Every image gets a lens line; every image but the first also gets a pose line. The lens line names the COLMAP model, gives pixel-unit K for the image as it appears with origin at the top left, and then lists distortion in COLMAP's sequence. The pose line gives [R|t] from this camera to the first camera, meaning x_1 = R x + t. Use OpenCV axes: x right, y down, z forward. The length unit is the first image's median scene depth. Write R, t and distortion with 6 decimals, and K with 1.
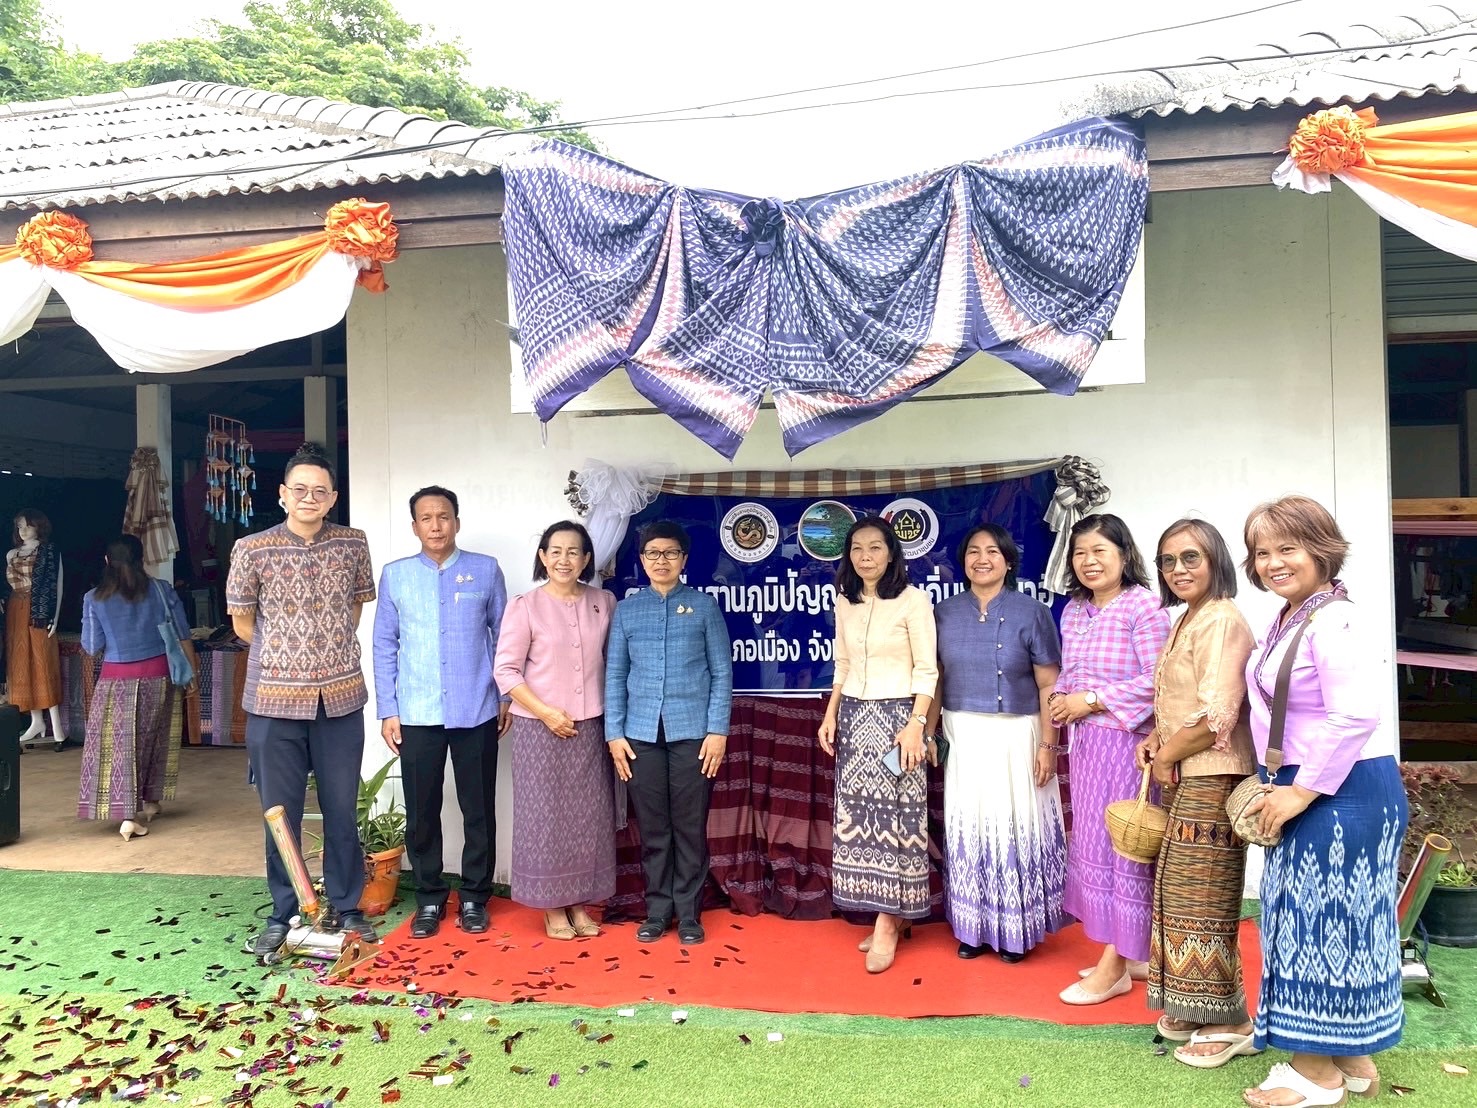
lens RADIAL K [[1085.9, 0, 738.6], [0, 1085.9, 498.5], [0, 0, 1]] dist [-0.005714, -0.033544]
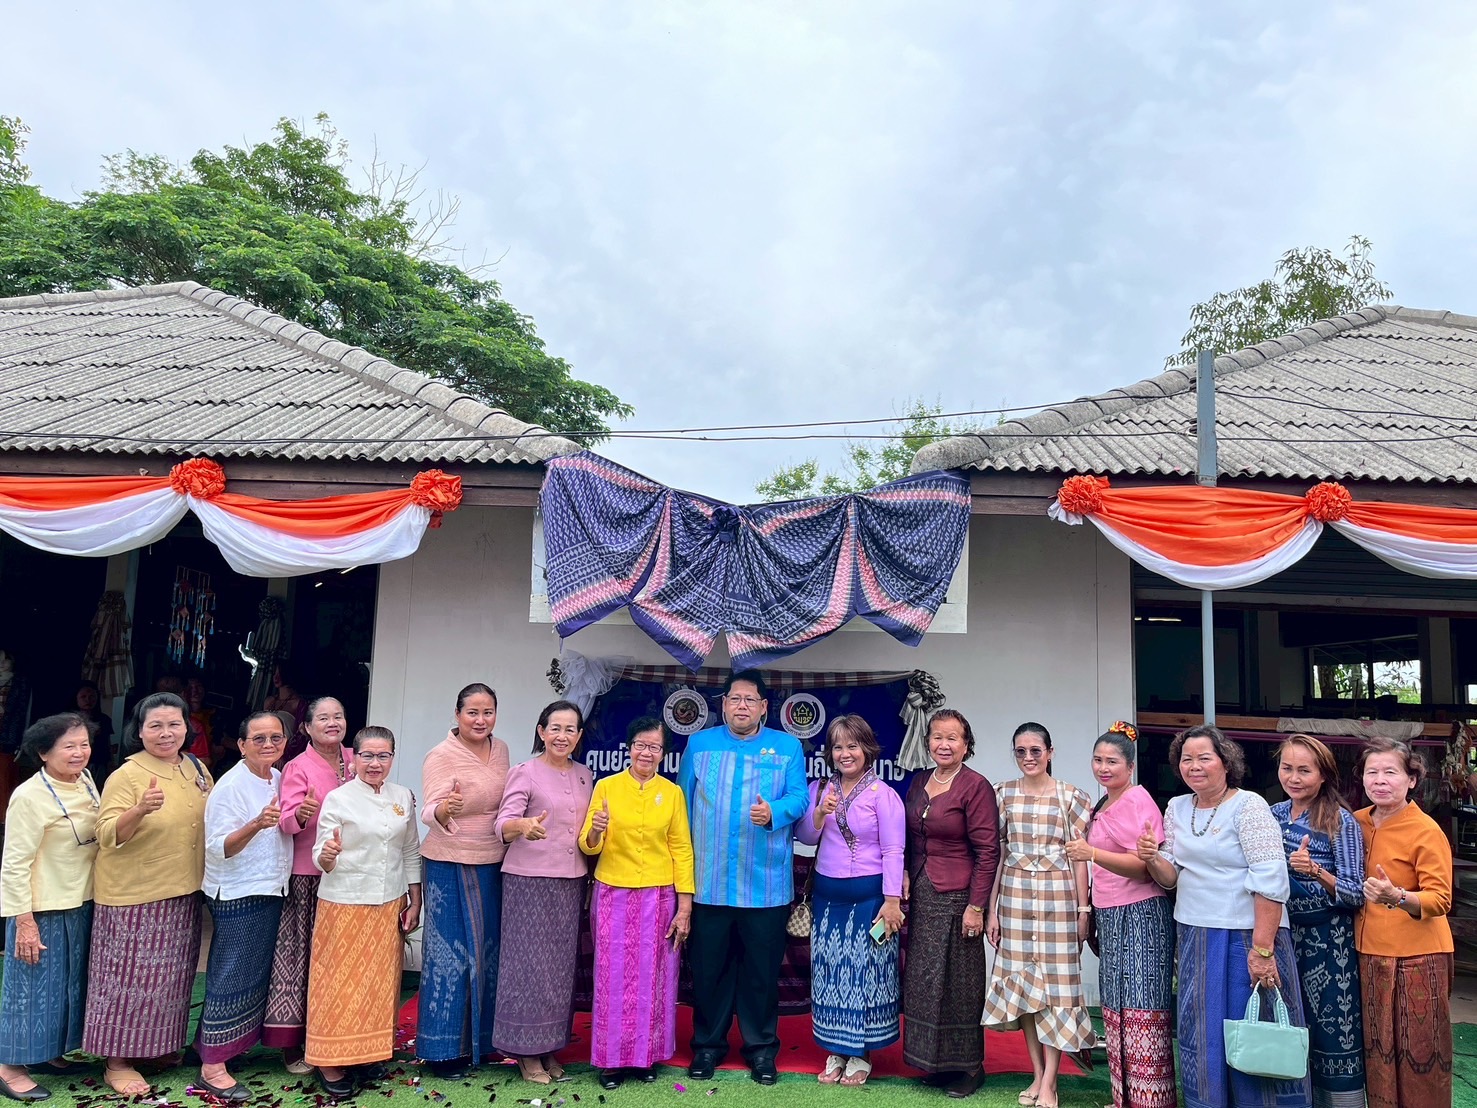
lens RADIAL K [[1080.4, 0, 738.5], [0, 1080.4, 554.0], [0, 0, 1]] dist [0.072612, -0.216442]
pose [[0.991953, 0.064911, 0.108697, -0.119390], [-0.054951, 0.994219, -0.092245, -0.064316], [-0.114056, 0.085529, 0.989786, -0.503813]]
